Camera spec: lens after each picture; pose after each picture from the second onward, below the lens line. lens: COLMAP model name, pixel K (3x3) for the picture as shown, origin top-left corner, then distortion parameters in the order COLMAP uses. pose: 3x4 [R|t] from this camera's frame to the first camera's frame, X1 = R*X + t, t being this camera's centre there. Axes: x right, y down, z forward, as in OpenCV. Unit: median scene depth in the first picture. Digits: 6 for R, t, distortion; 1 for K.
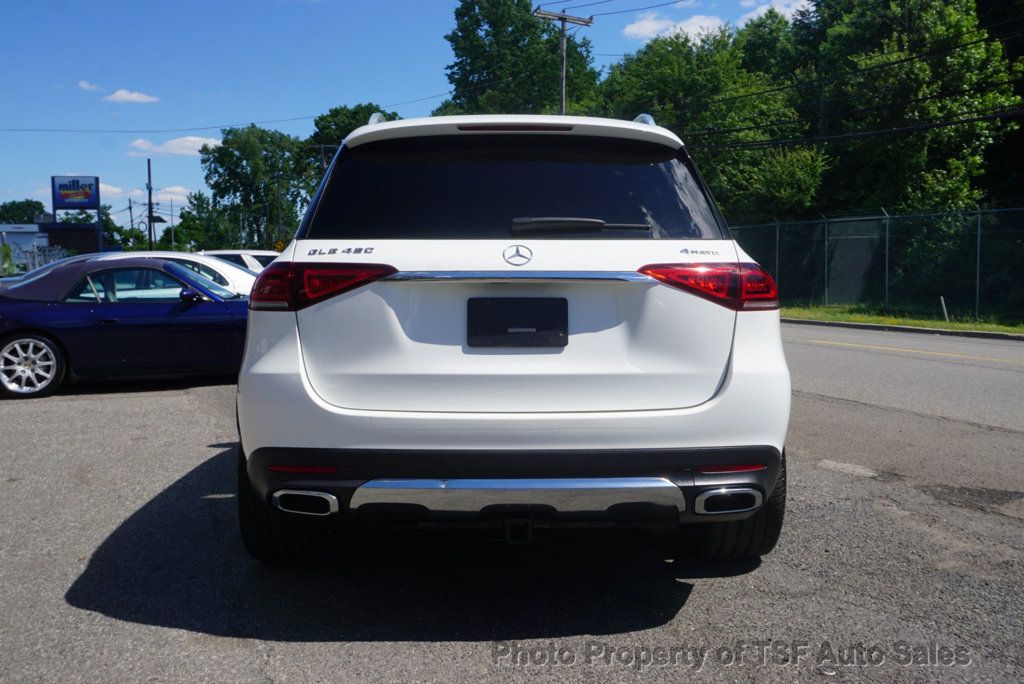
lens RADIAL K [[929.5, 0, 509.7], [0, 929.5, 344.1], [0, 0, 1]] dist [-0.017387, 0.000000]
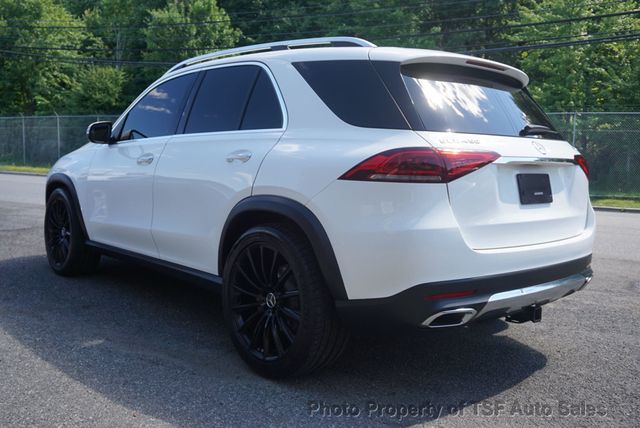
lens RADIAL K [[602.2, 0, 319.5], [0, 602.2, 213.1], [0, 0, 1]] dist [0.006112, 0.000000]
pose [[0.749872, -0.040527, 0.660341, -0.099189], [0.021278, 0.999083, 0.037154, -0.002874], [-0.661241, -0.013810, 0.750046, 0.045843]]
